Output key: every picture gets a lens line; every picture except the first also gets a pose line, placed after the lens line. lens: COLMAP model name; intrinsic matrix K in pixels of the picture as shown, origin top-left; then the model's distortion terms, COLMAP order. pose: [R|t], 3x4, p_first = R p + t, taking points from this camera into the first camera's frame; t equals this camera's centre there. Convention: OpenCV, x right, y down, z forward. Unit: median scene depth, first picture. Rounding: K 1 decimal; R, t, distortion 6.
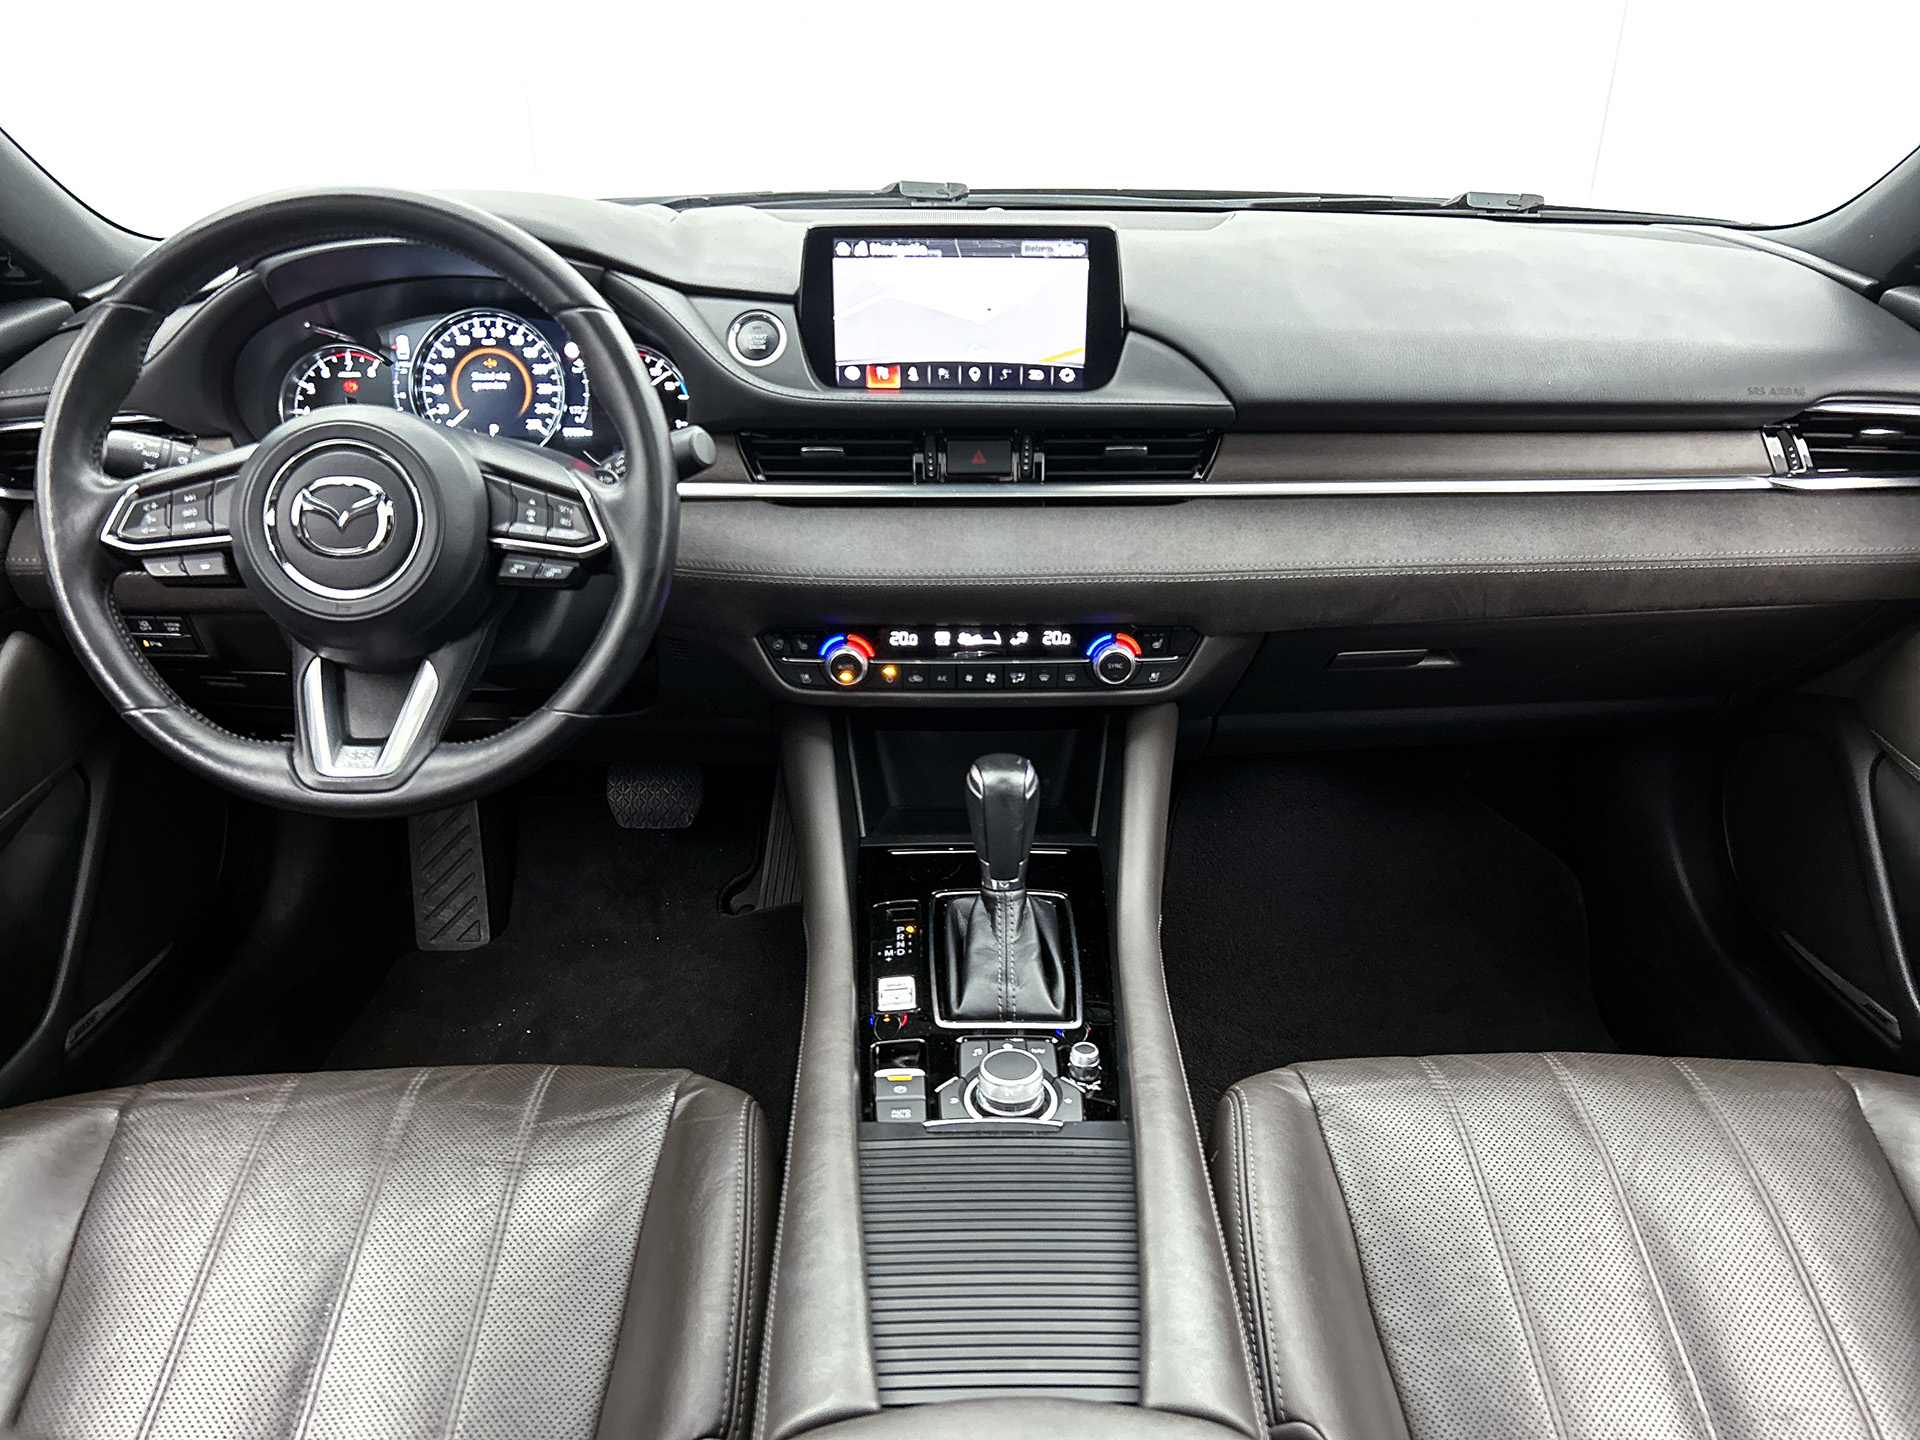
lens RADIAL K [[1479.8, 0, 960.0], [0, 1479.8, 720.0], [0, 0, 1]] dist [-0.031013, -0.006031]
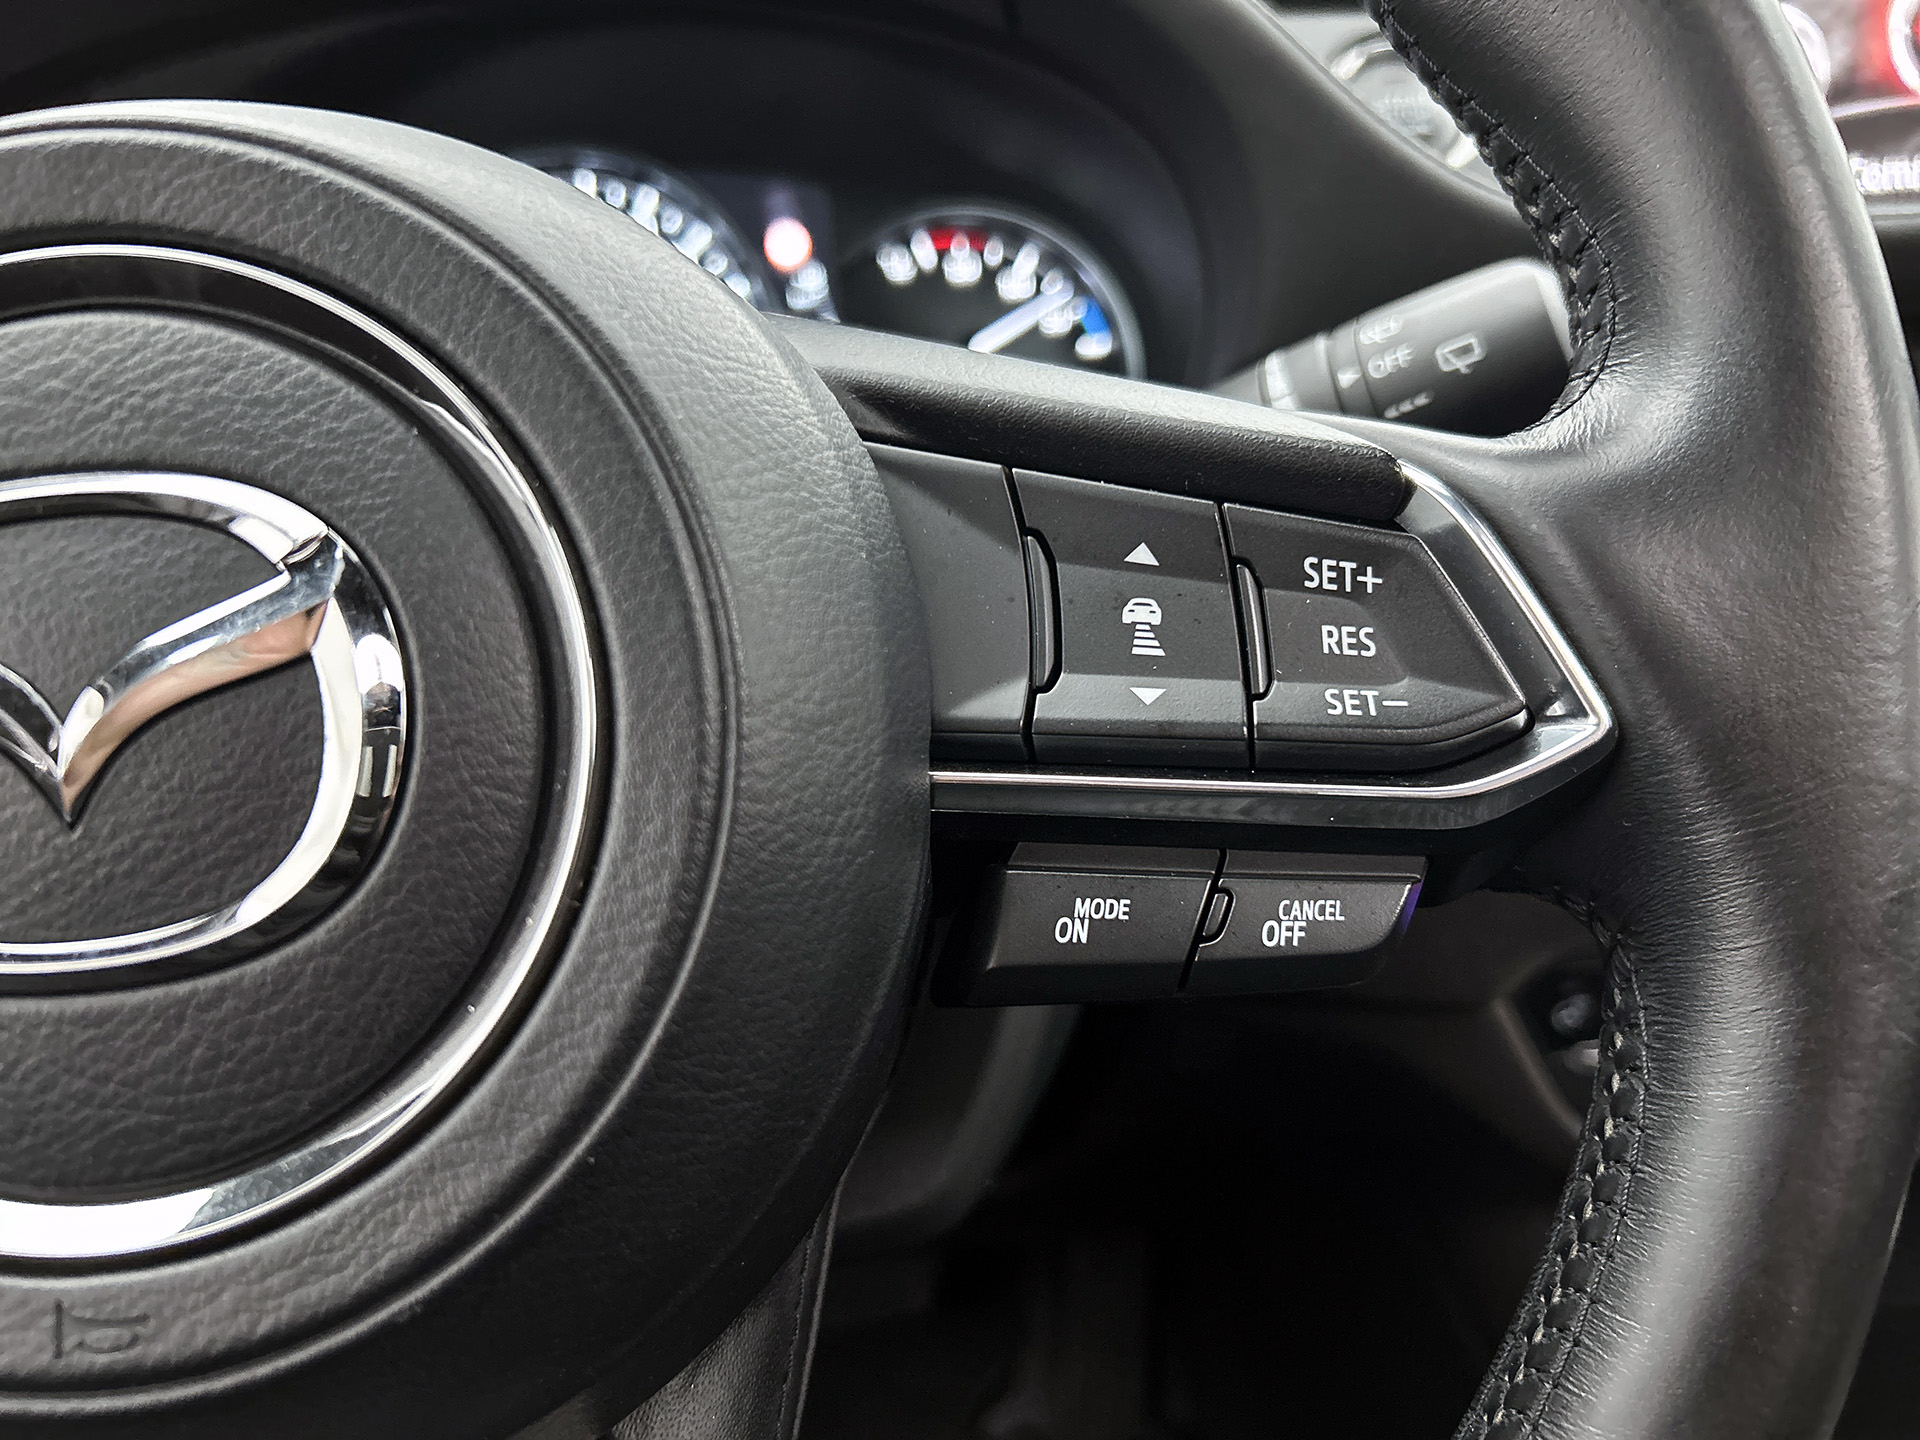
lens RADIAL K [[1479.8, 0, 960.0], [0, 1479.8, 720.0], [0, 0, 1]] dist [-0.031013, -0.006031]
pose [[0.995476, -0.094656, 0.008221, -0.317002], [0.094892, 0.986149, -0.136034, -0.103934], [0.004770, 0.136199, 0.990670, 0.817938]]
